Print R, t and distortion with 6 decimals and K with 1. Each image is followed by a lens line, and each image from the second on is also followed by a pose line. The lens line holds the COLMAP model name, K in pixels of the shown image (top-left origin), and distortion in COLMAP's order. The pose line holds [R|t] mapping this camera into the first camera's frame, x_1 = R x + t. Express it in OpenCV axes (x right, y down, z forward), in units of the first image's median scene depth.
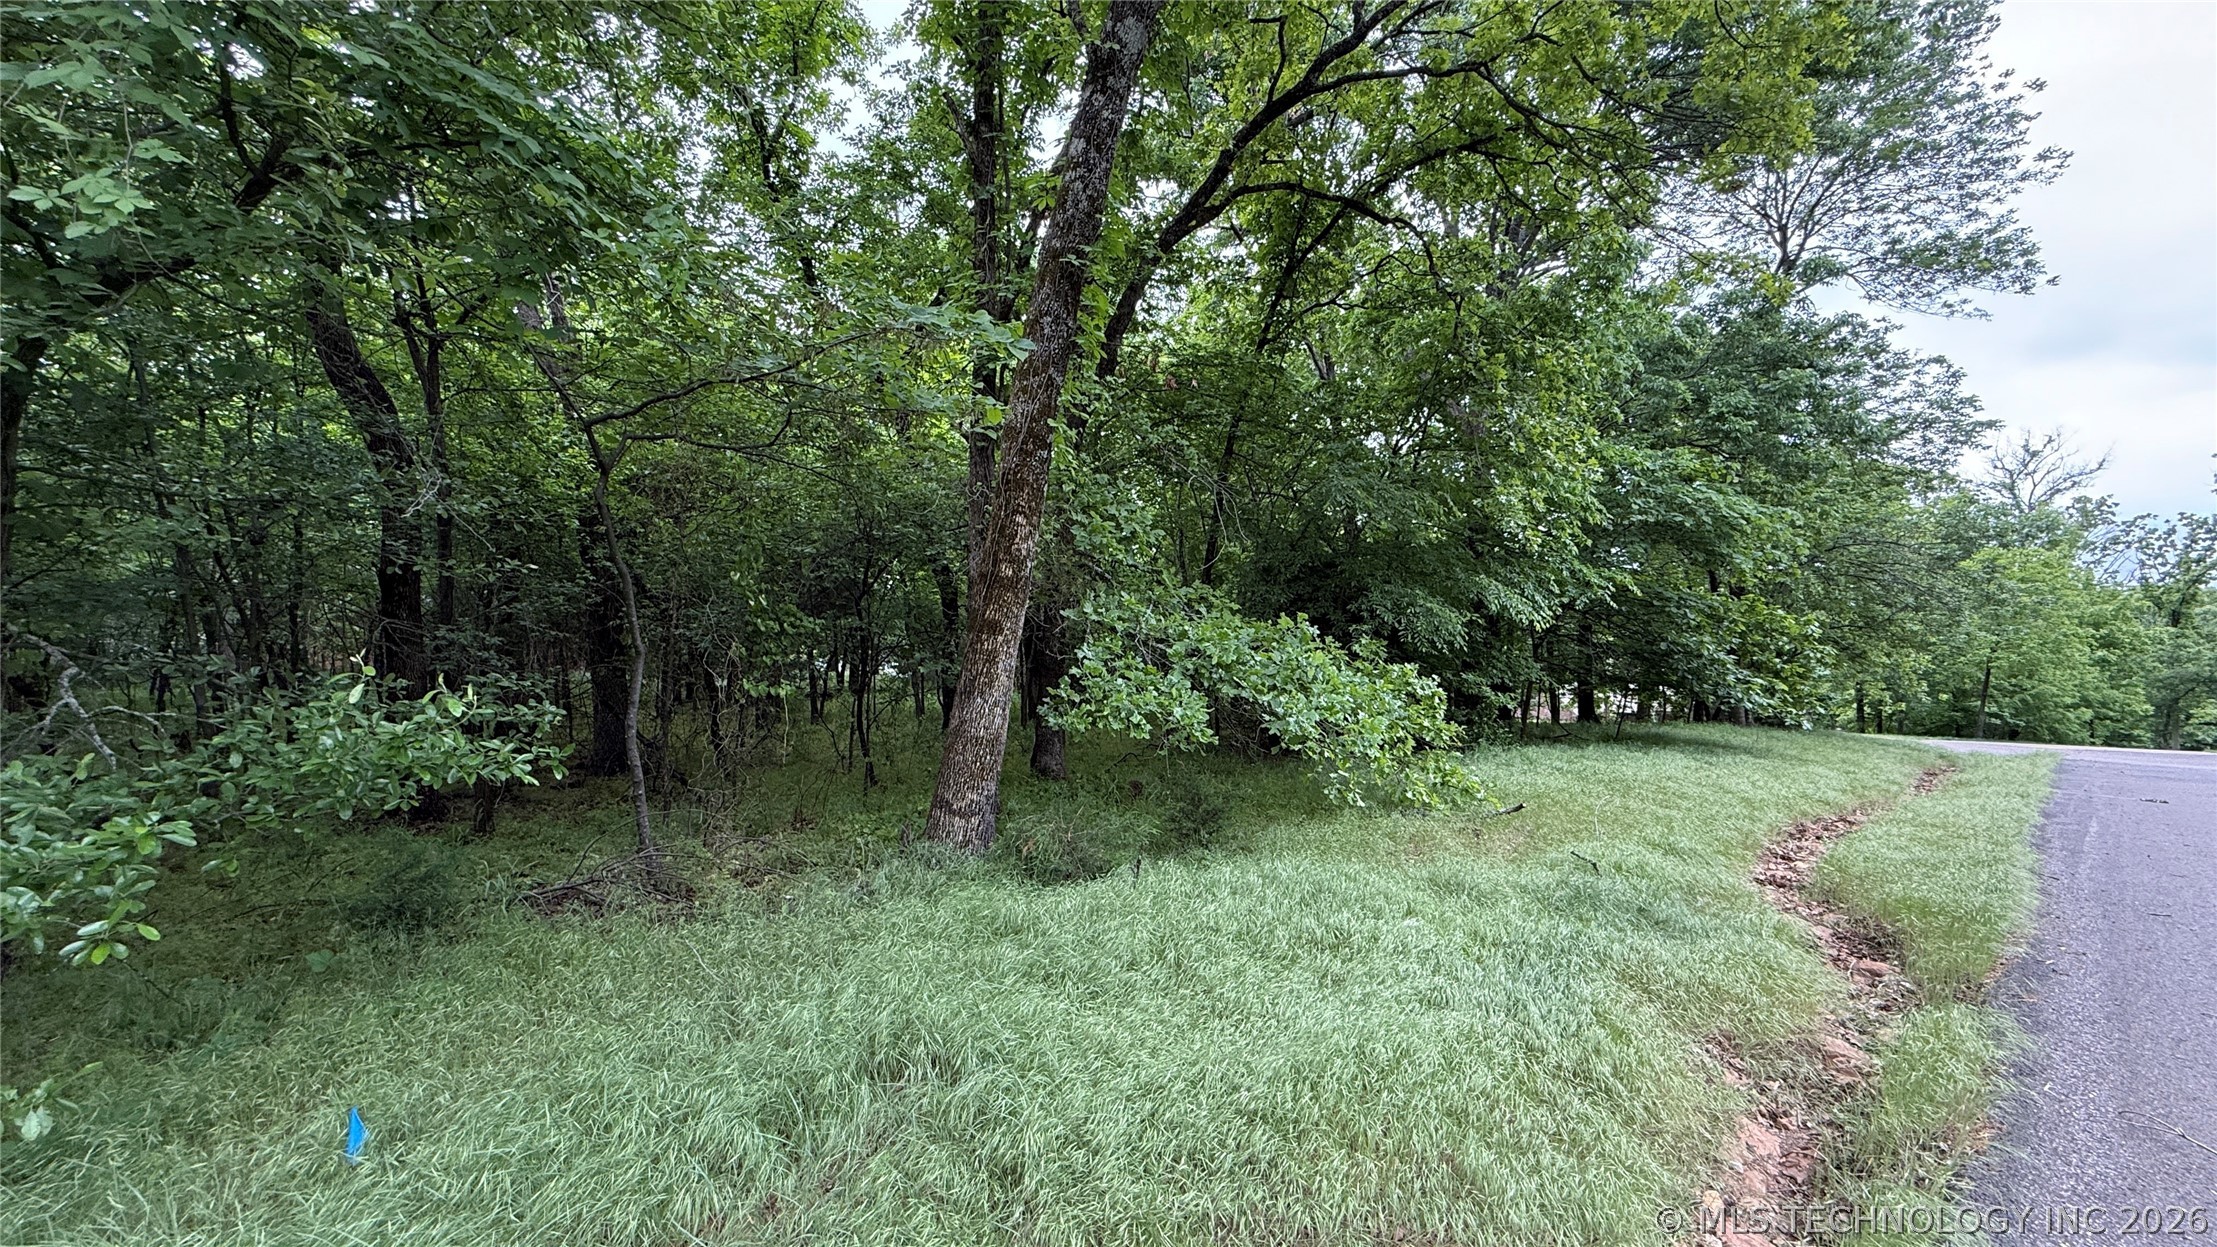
lens RADIAL K [[880.5, 0, 1104.4], [0, 880.5, 627.5], [0, 0, 1]] dist [-0.001013, 0.000153]
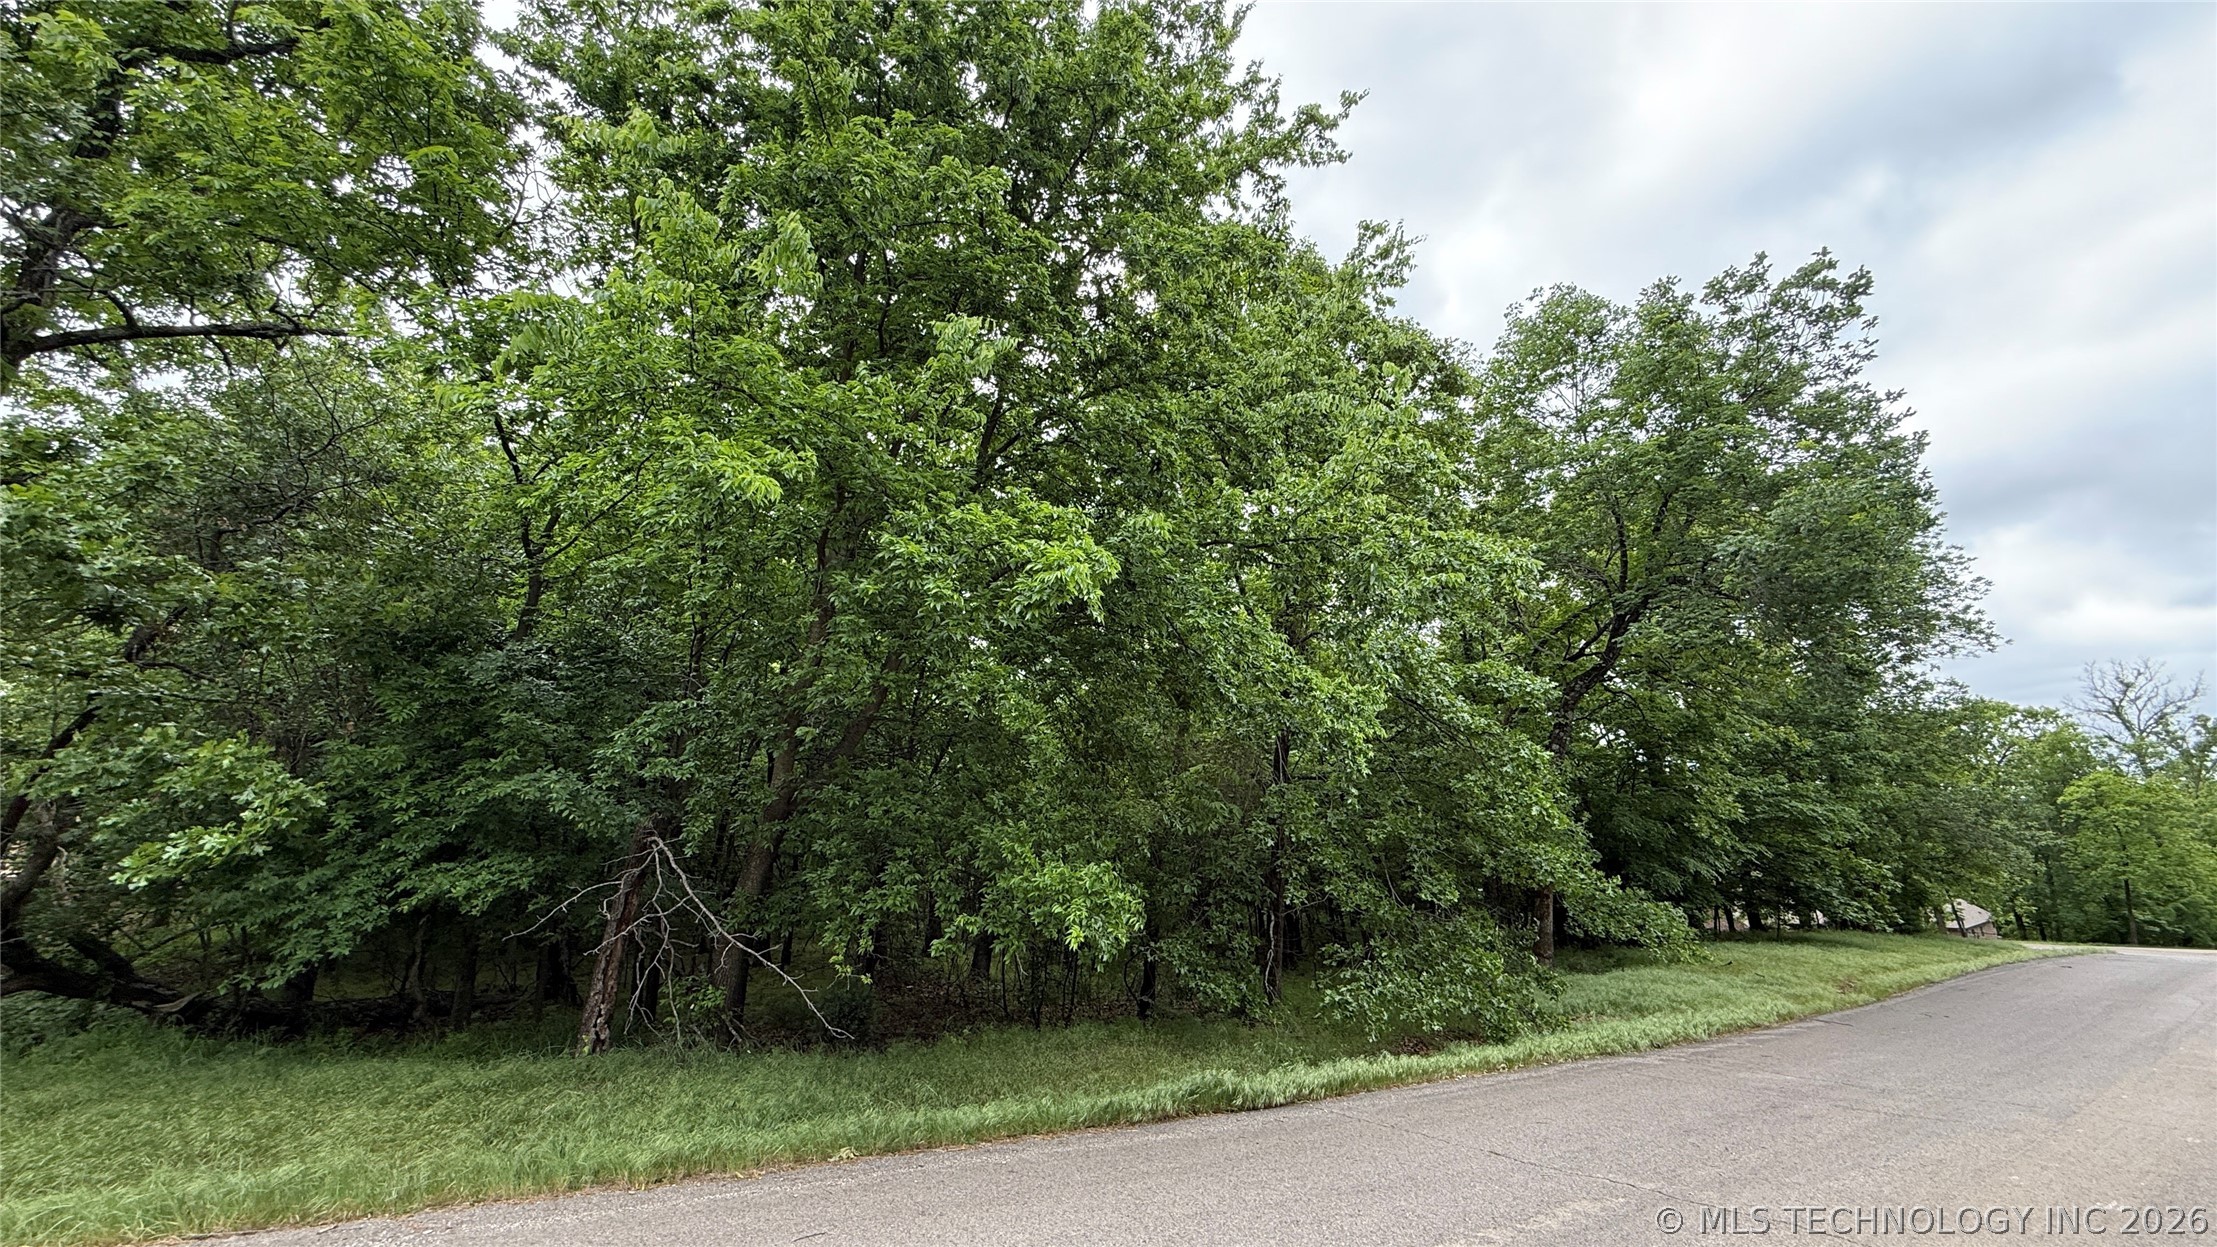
lens RADIAL K [[885.4, 0, 1116.7], [0, 885.4, 626.3], [0, 0, 1]] dist [-0.000185, -0.000339]
pose [[0.992529, -0.049288, -0.111612, -1.001823], [0.021854, 0.971797, -0.234804, -0.192826], [0.120037, 0.230611, 0.965614, -2.054656]]
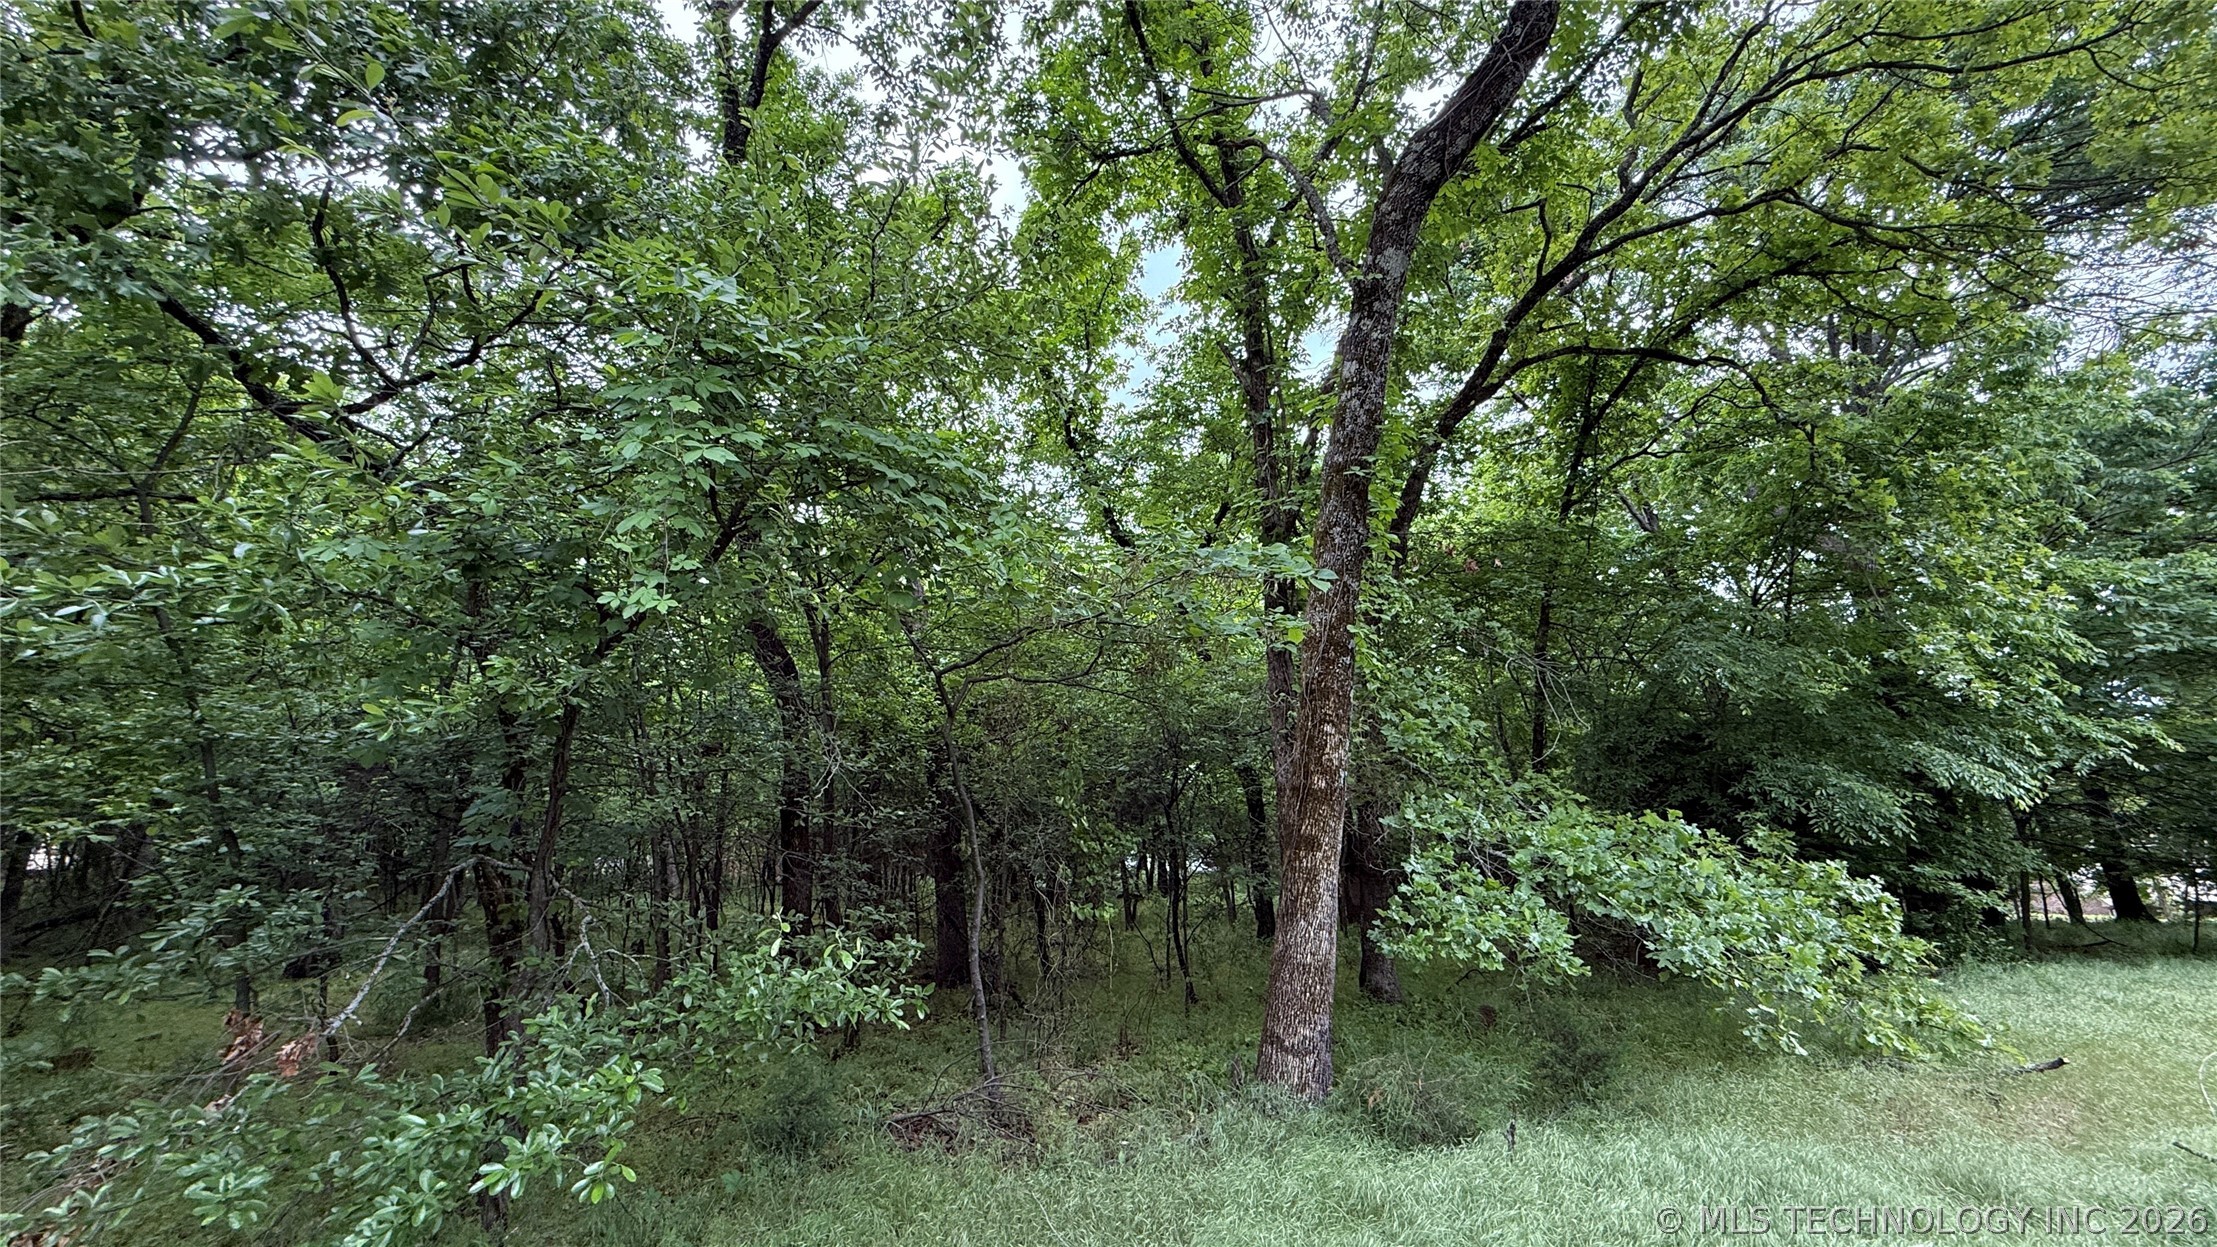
lens RADIAL K [[880.5, 0, 1104.4], [0, 880.5, 627.5], [0, 0, 1]] dist [-0.001013, 0.000153]
pose [[0.943721, -0.108292, -0.312511, -0.009238], [0.041372, 0.976109, -0.213308, -0.024688], [0.328144, 0.188374, 0.925655, -0.006331]]
